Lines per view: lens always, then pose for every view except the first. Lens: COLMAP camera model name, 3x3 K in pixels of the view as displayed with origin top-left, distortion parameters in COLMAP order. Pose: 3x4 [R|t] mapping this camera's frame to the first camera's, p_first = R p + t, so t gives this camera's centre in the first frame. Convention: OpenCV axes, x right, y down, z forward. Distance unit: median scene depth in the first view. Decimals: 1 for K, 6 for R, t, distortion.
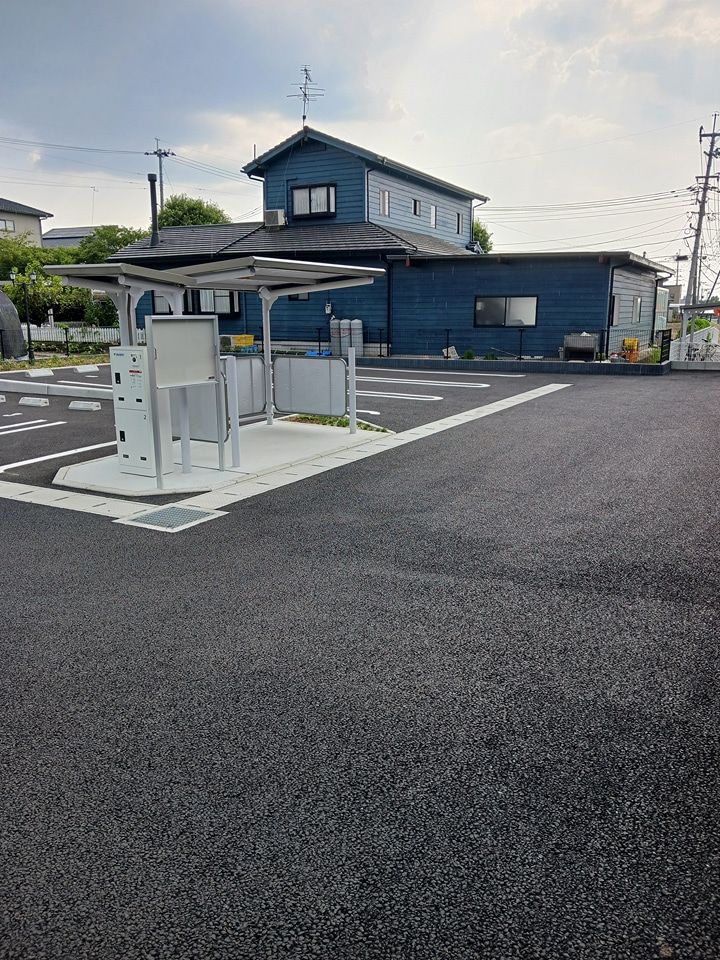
lens RADIAL K [[765.2, 0, 360.0], [0, 765.2, 480.0], [0, 0, 1]] dist [0.108061, -0.282926]
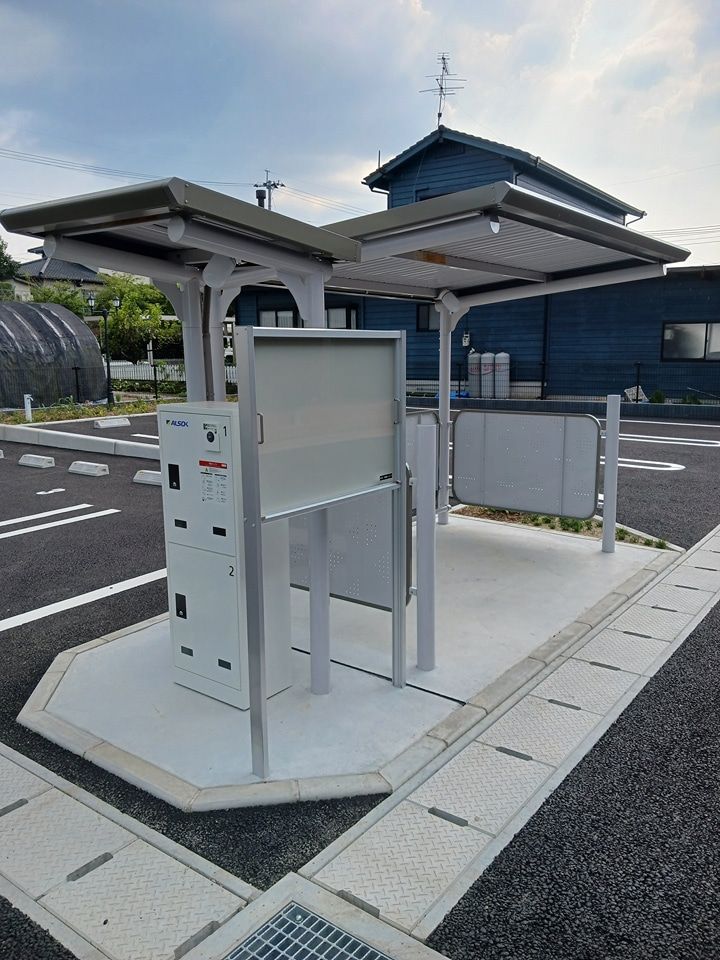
lens RADIAL K [[765.2, 0, 360.0], [0, 765.2, 480.0], [0, 0, 1]] dist [0.108061, -0.282926]
pose [[0.992047, 0.015569, -0.124902, -0.050916], [-0.021313, 0.998769, -0.044787, -0.036656], [0.124051, 0.047092, 0.991158, 0.190537]]
